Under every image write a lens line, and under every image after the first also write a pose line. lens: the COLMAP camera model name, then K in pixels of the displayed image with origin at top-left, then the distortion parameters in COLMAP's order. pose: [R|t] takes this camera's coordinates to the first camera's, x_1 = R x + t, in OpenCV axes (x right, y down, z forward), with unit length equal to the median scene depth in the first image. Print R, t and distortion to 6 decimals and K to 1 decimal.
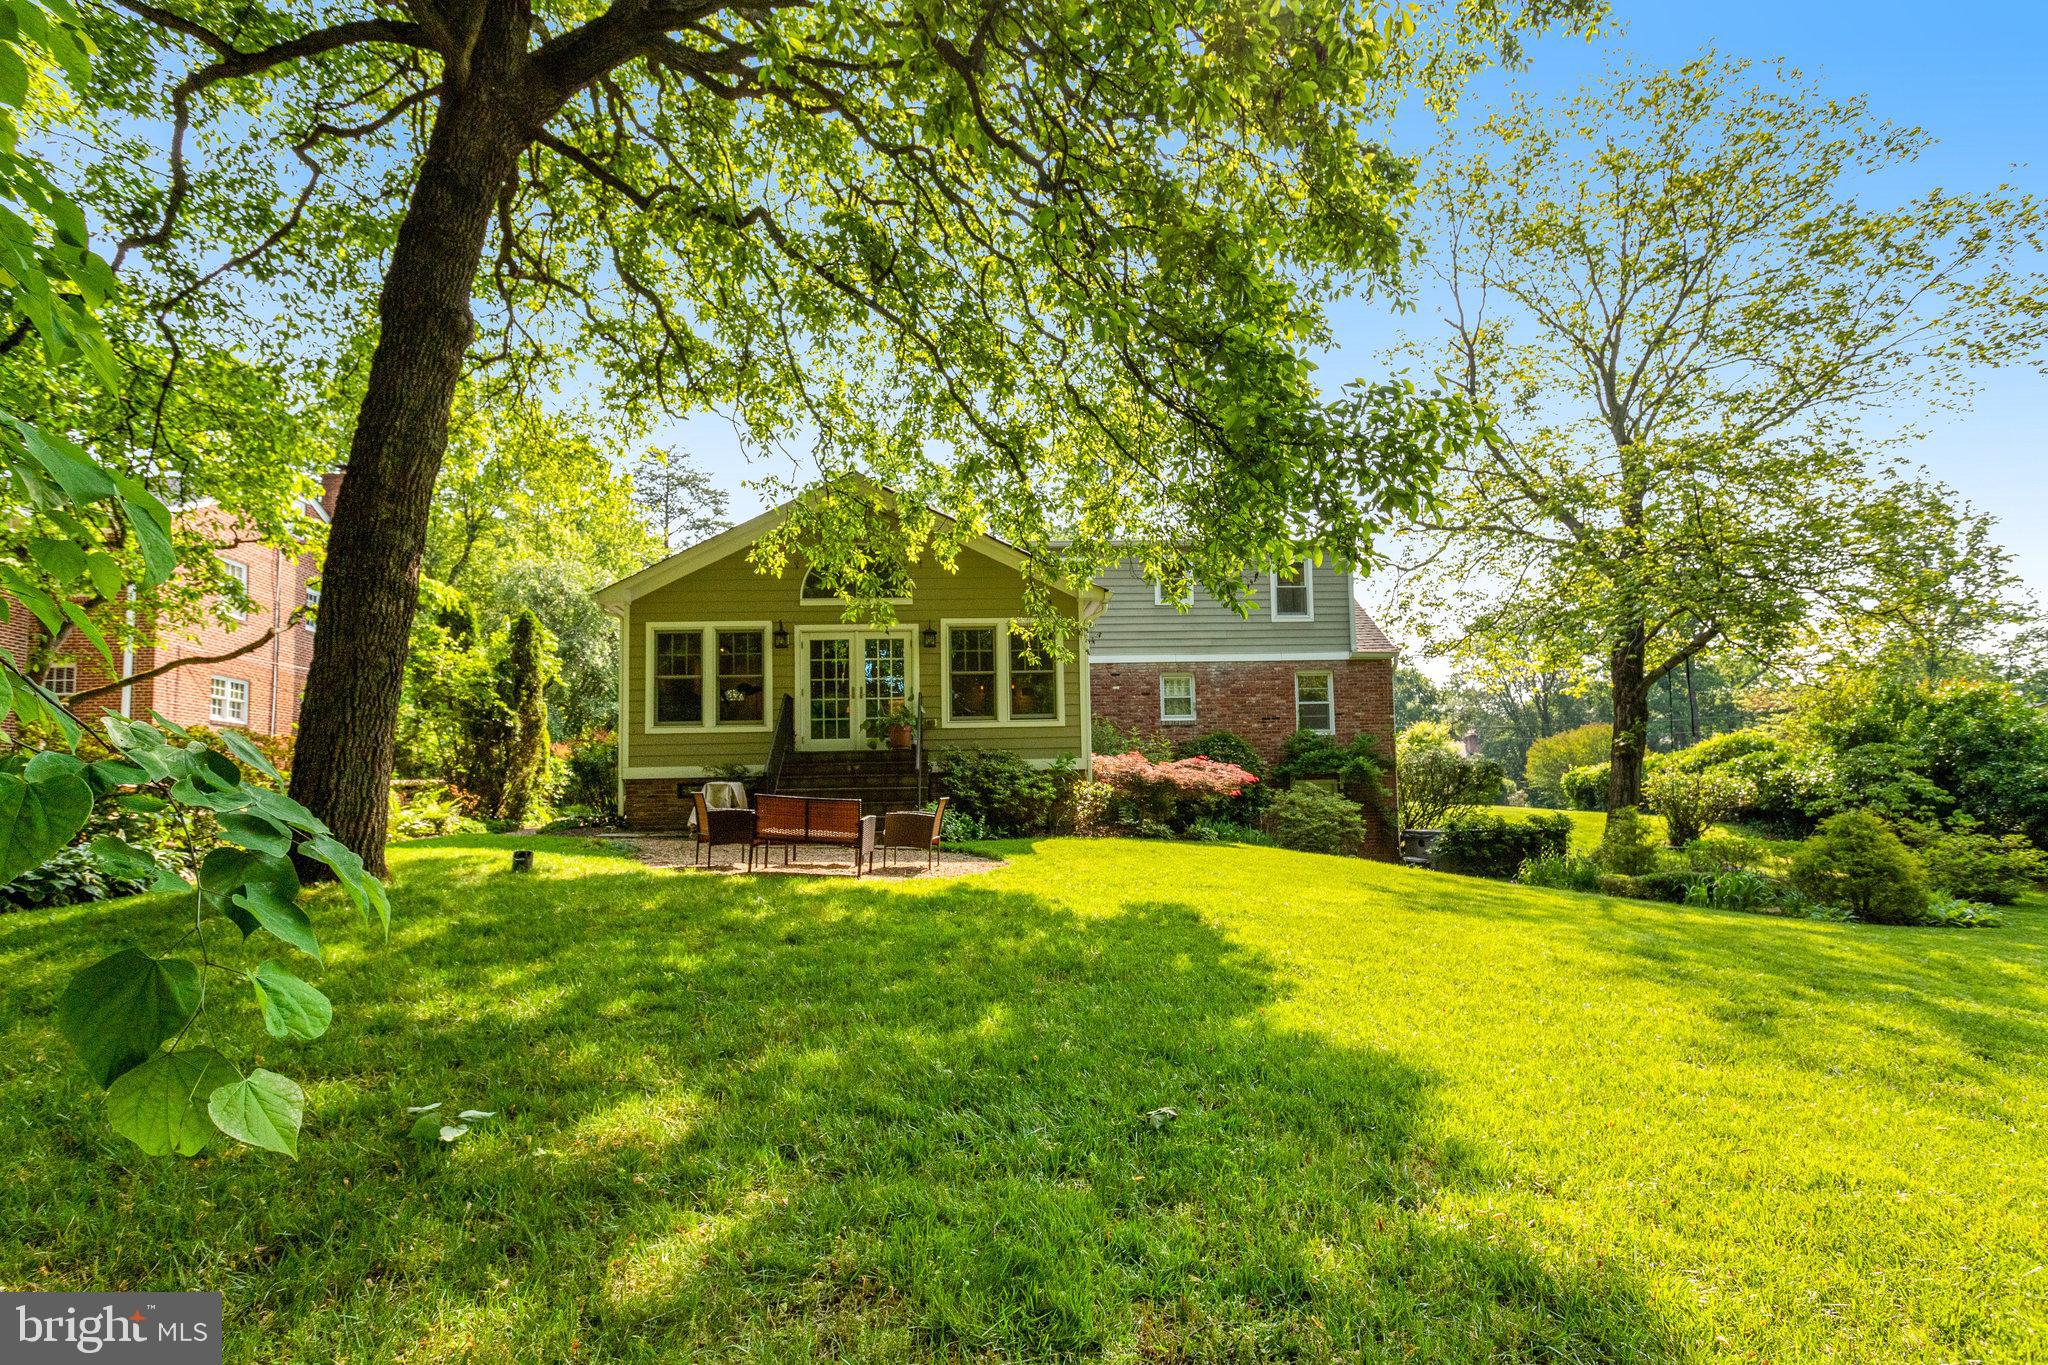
lens RADIAL K [[1007.9, 0, 1026.9], [0, 1007.9, 689.8], [0, 0, 1]] dist [-0.002643, 0.006861]
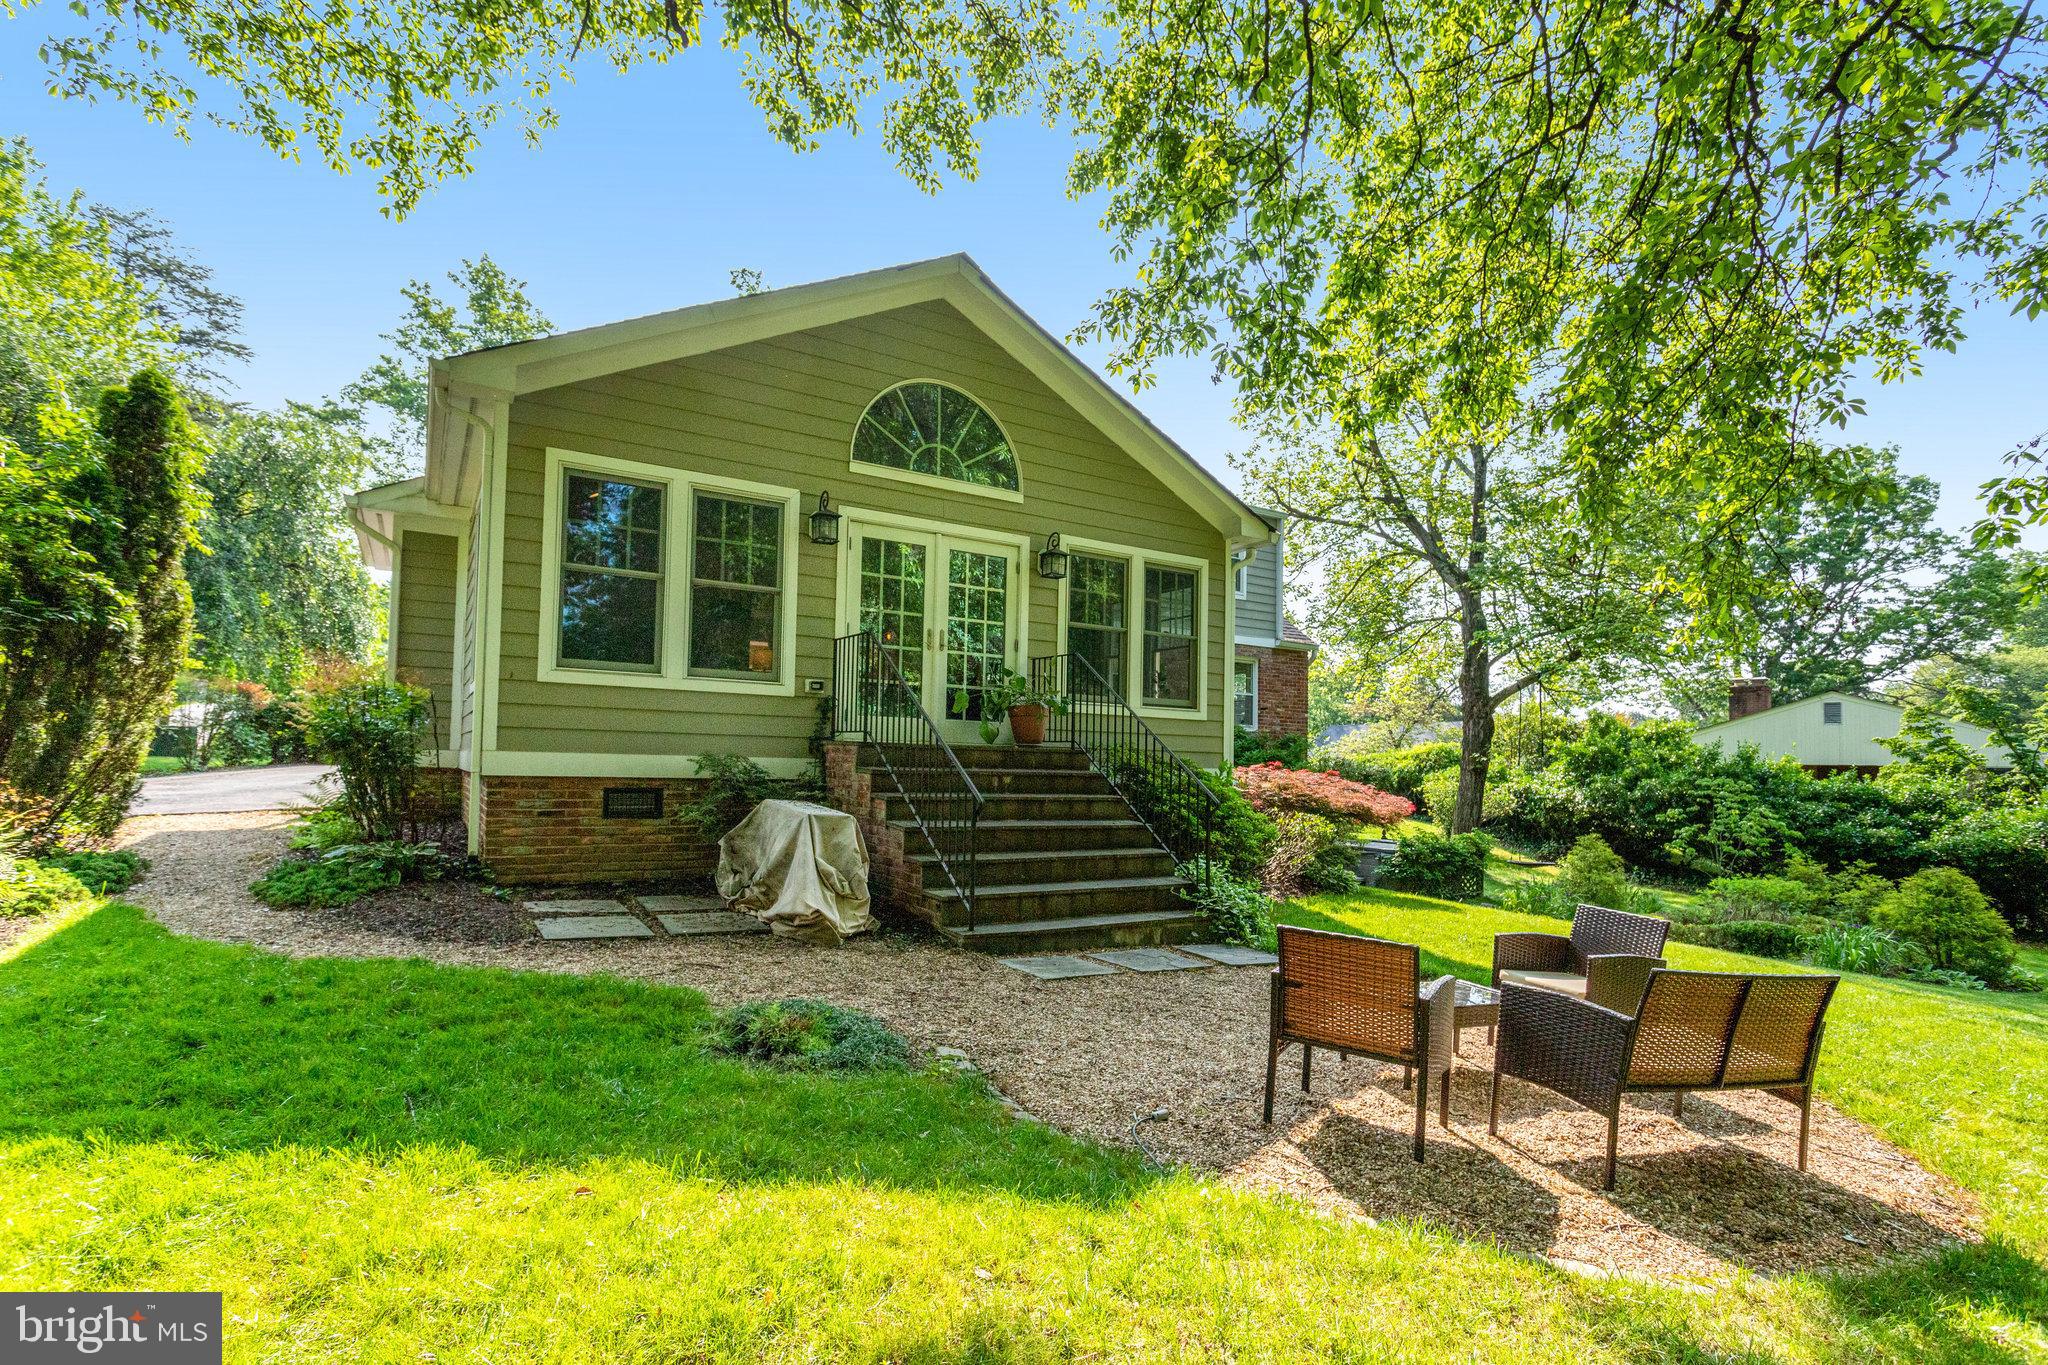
lens RADIAL K [[1007.9, 0, 1014.8], [0, 1007.9, 681.8], [0, 0, 1]] dist [-0.002643, 0.006861]
pose [[0.887138, 0.086909, 0.453247, -0.382867], [-0.098714, 0.995113, 0.002402, 0.020190], [-0.450823, -0.046873, 0.891382, 0.463032]]
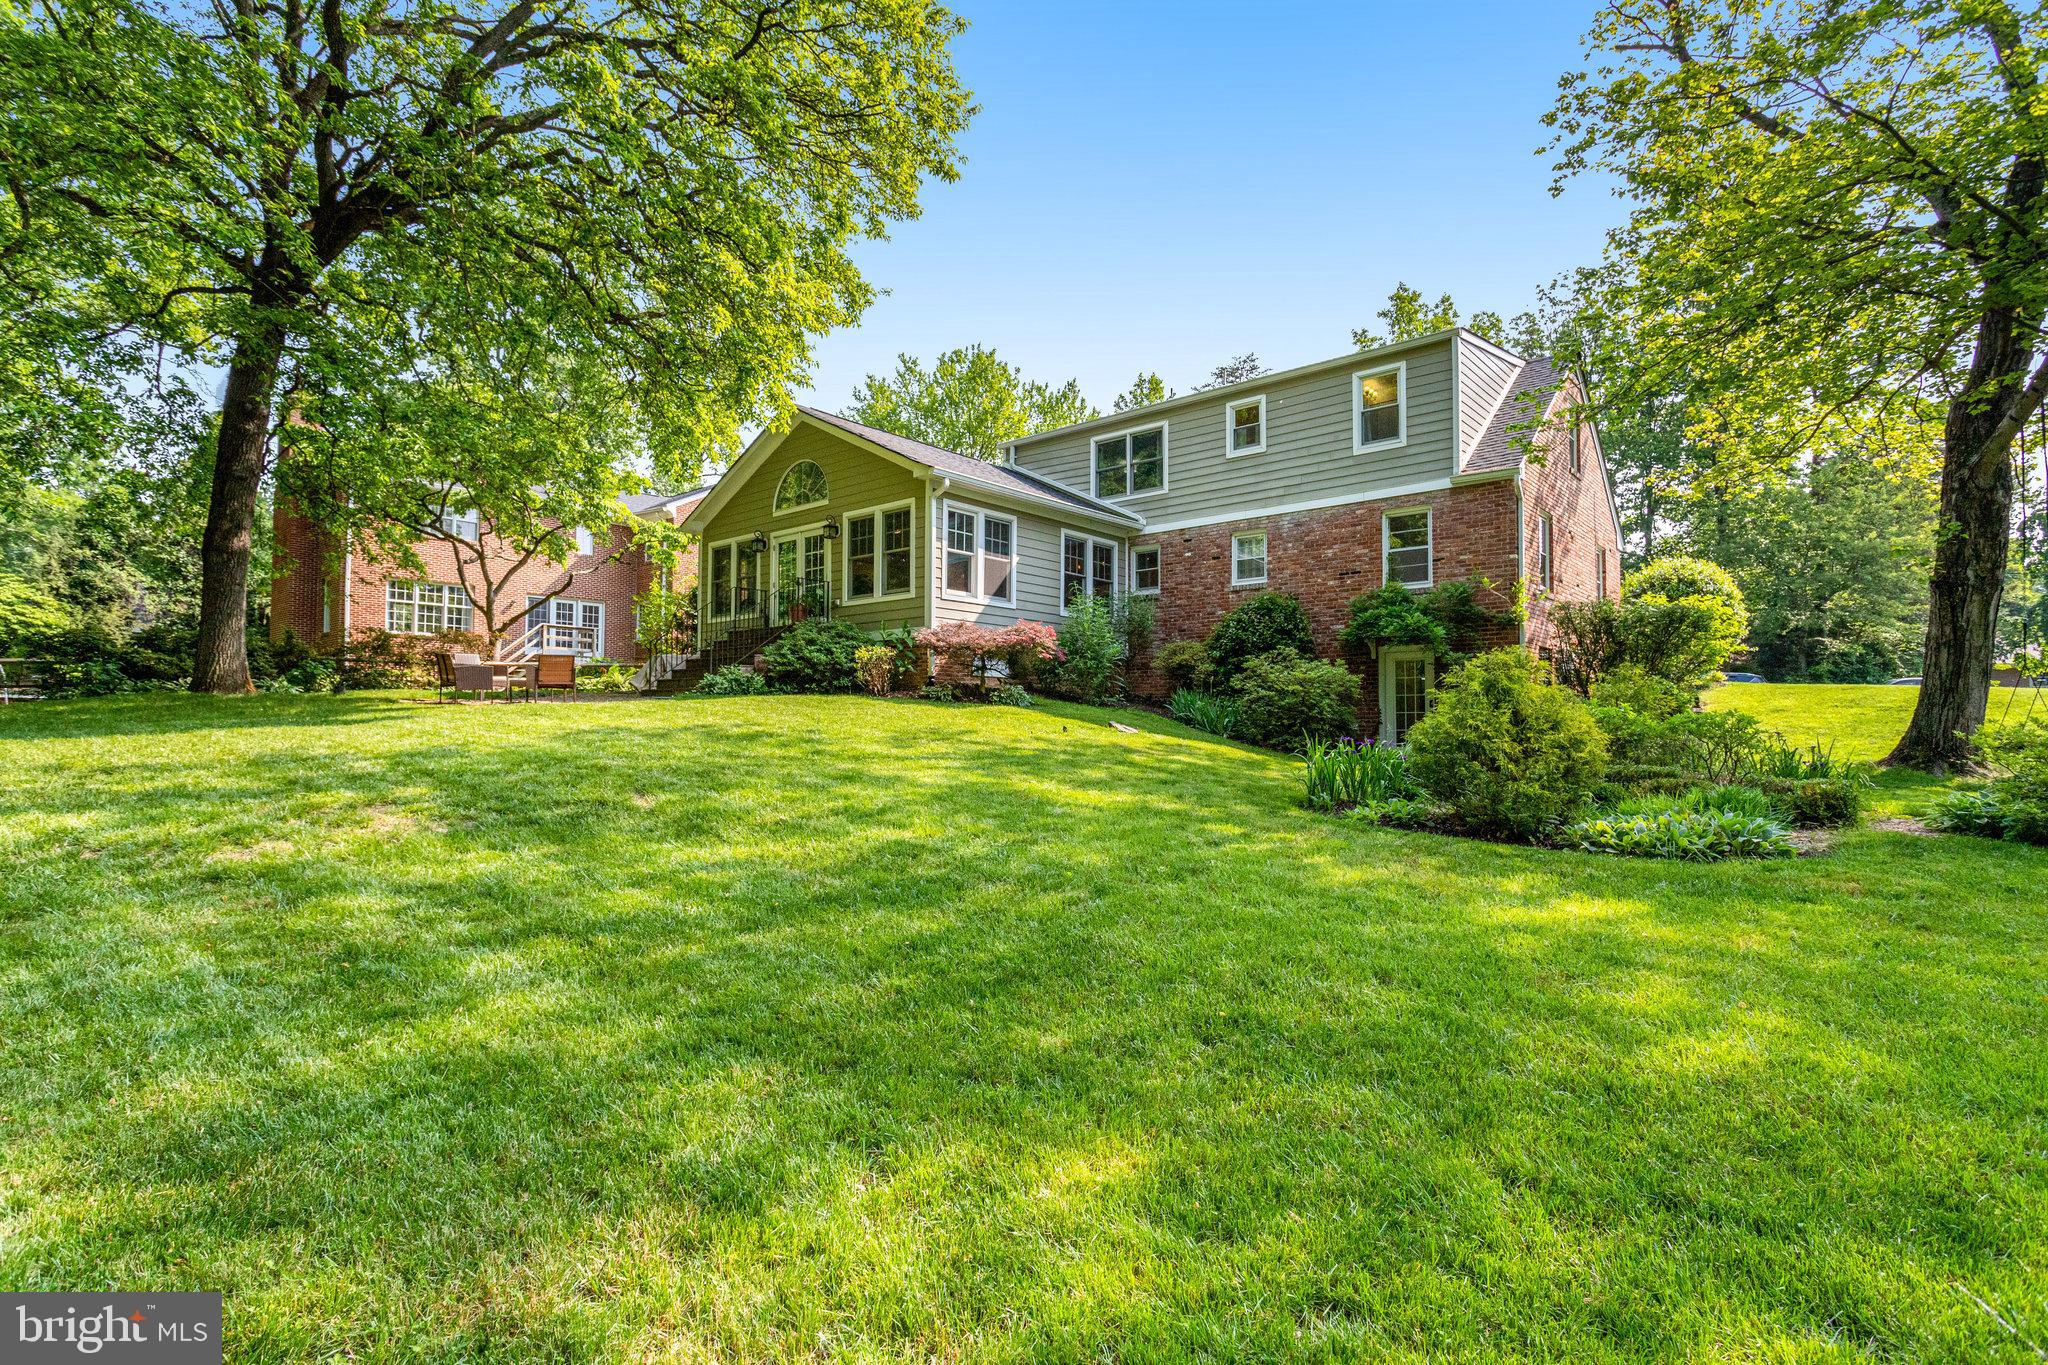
lens RADIAL K [[1007.9, 0, 1018.5], [0, 1007.9, 692.6], [0, 0, 1]] dist [-0.002643, 0.006861]
pose [[0.707160, 0.001274, -0.707053, 0.895482], [0.068618, 0.995154, 0.070422, 0.069092], [0.703716, -0.098316, 0.703646, 0.298109]]
